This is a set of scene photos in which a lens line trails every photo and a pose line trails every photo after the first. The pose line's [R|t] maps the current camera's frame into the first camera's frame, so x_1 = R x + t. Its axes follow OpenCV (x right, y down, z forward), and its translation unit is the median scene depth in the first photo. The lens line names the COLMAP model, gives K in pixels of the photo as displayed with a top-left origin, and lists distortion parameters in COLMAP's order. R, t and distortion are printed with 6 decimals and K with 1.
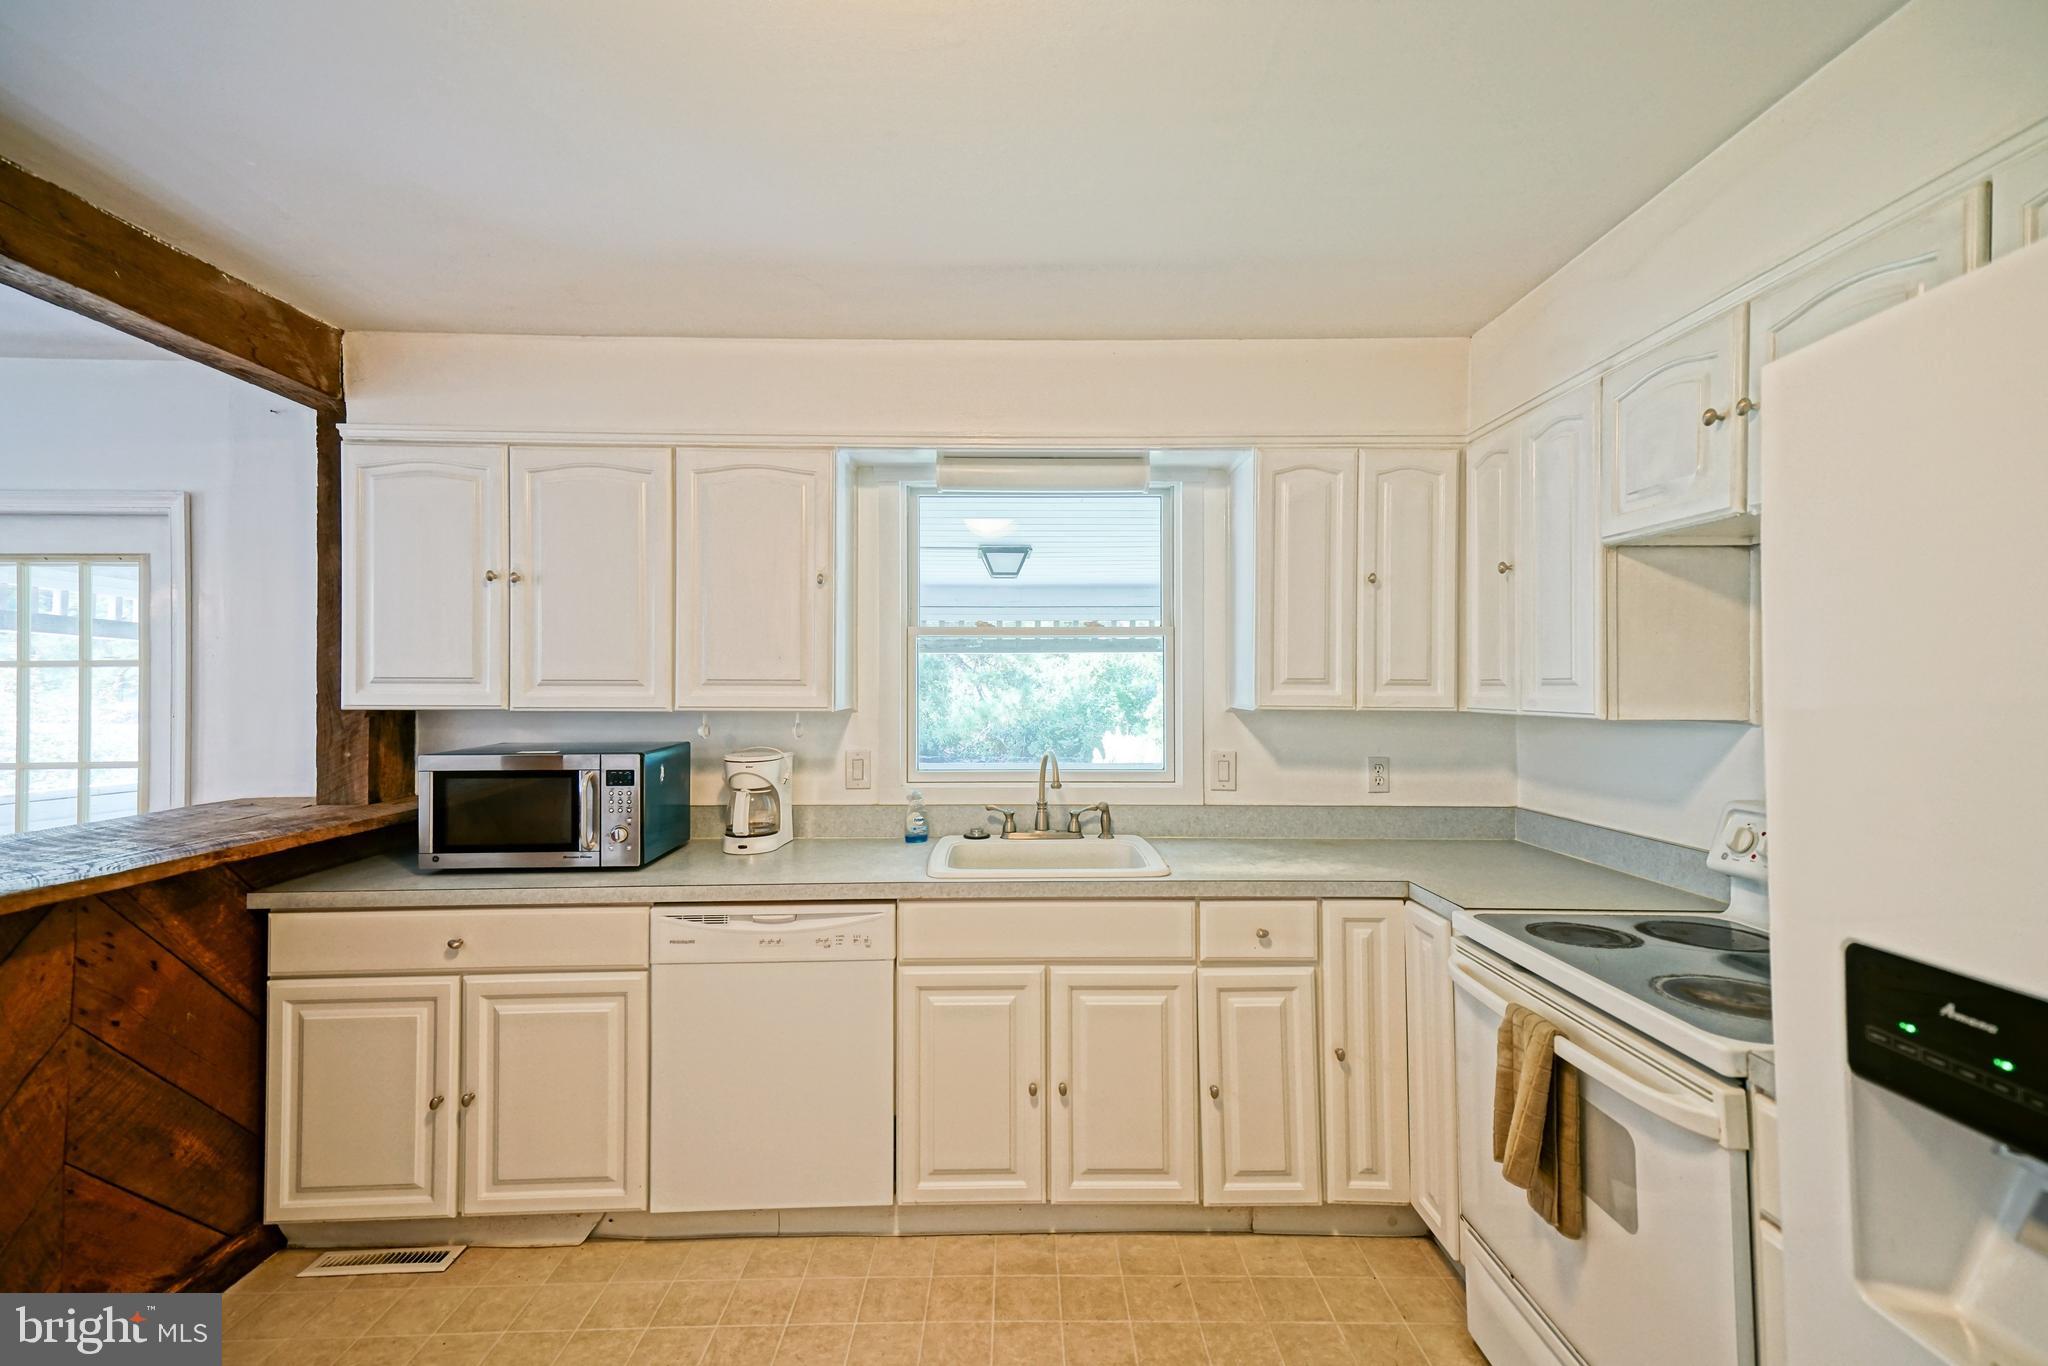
lens RADIAL K [[913.6, 0, 1002.1], [0, 913.6, 673.1], [0, 0, 1]] dist [0.040650, 0.000060]
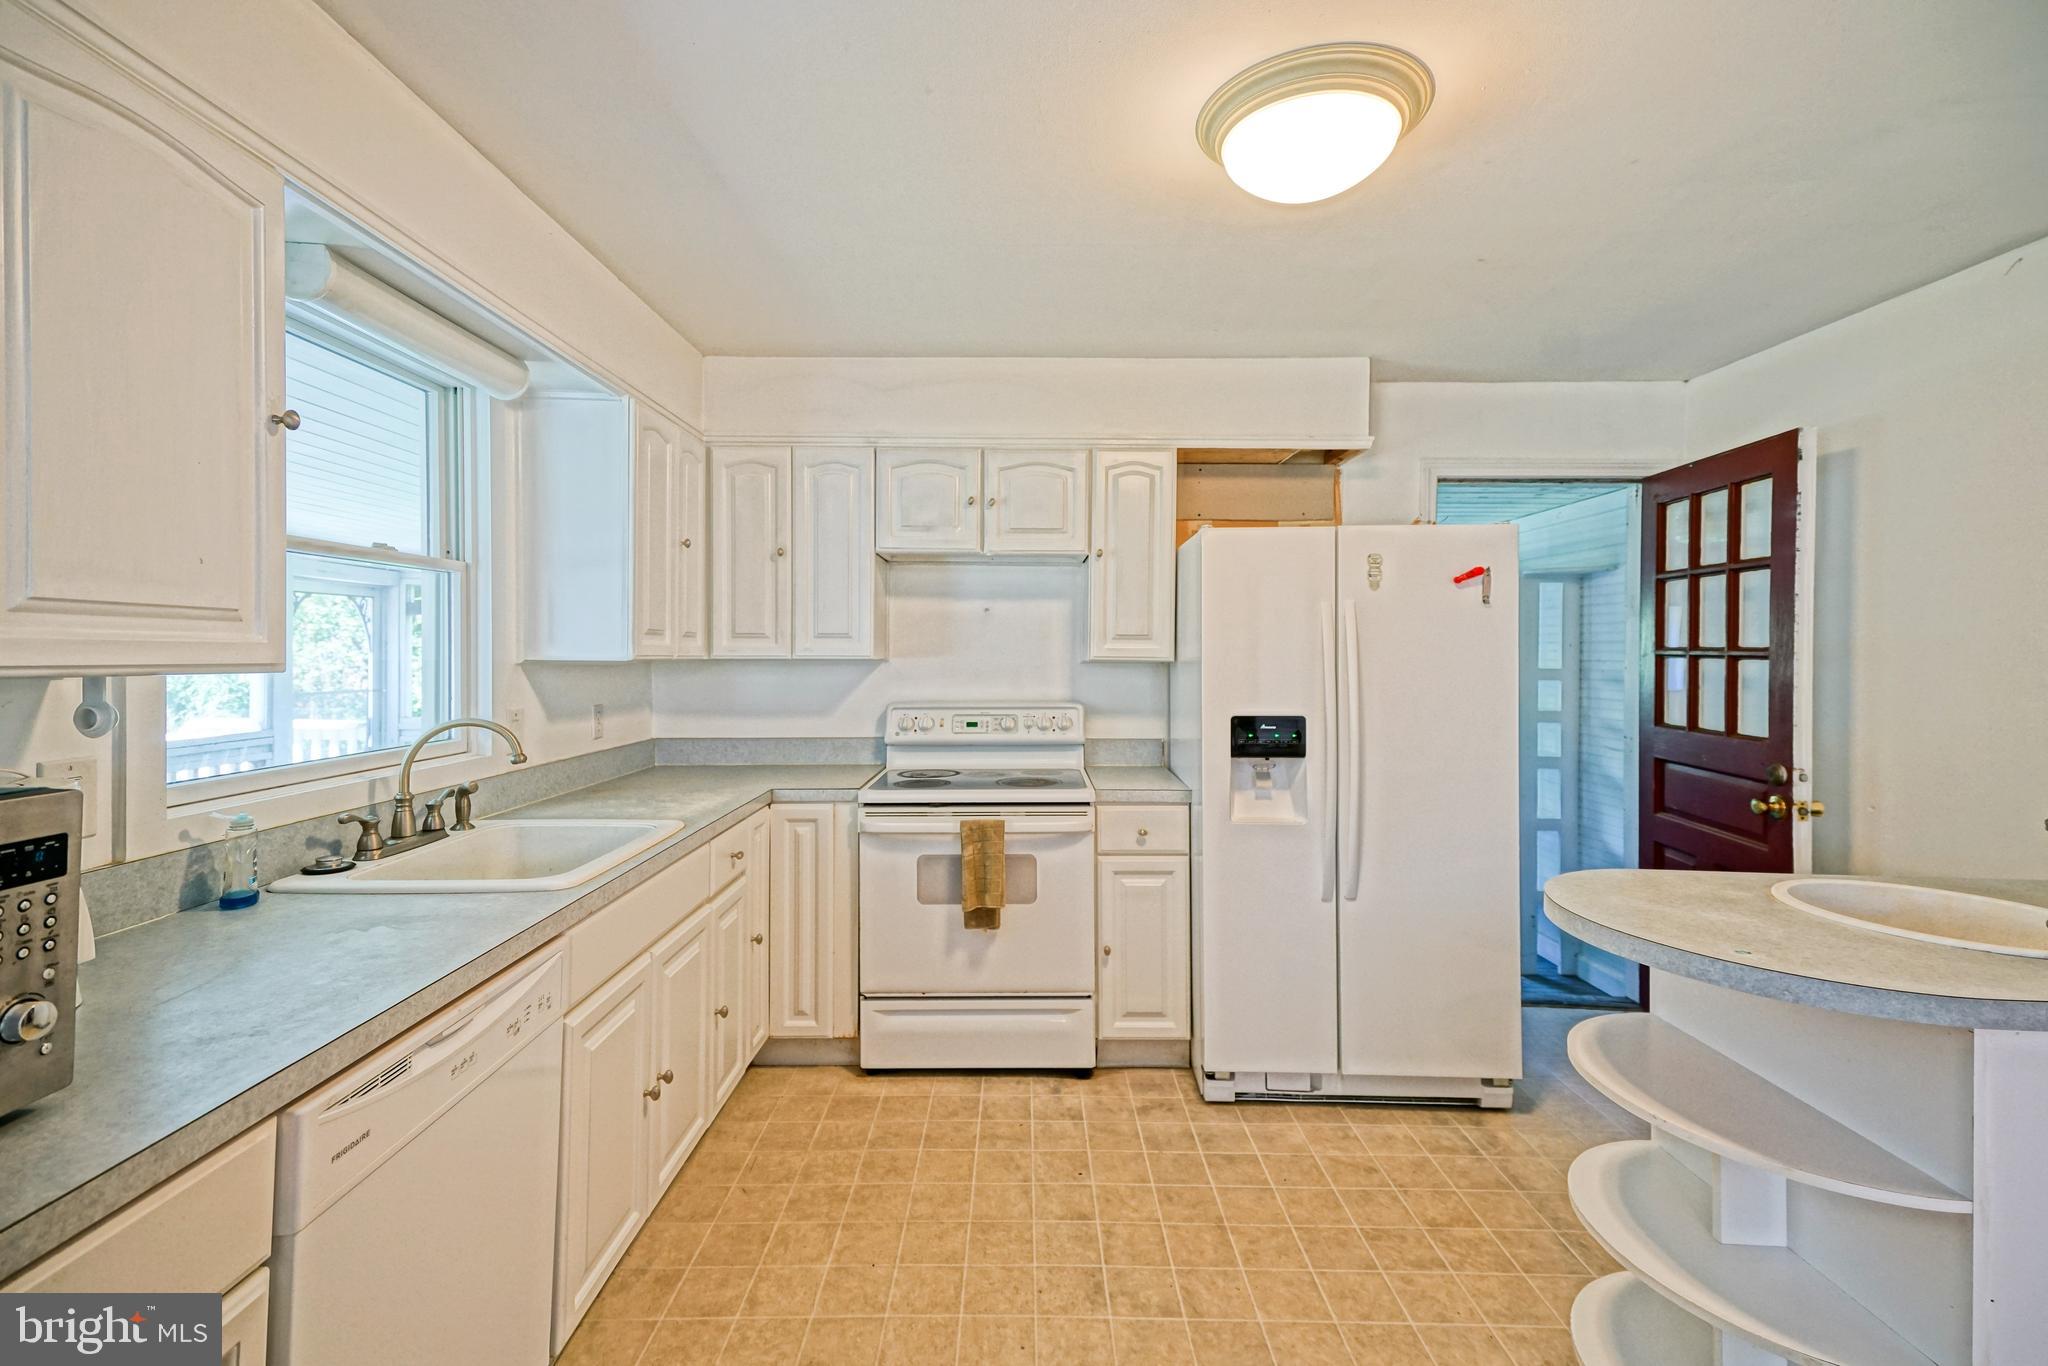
lens RADIAL K [[957.4, 0, 994.9], [0, 957.4, 644.4], [0, 0, 1]] dist [0.045166, 0.000476]
pose [[0.009741, 0.000512, 0.999952, -0.870185], [-0.014093, 0.999901, -0.000375, 0.019643], [-0.999853, -0.014089, 0.009748, 0.655501]]
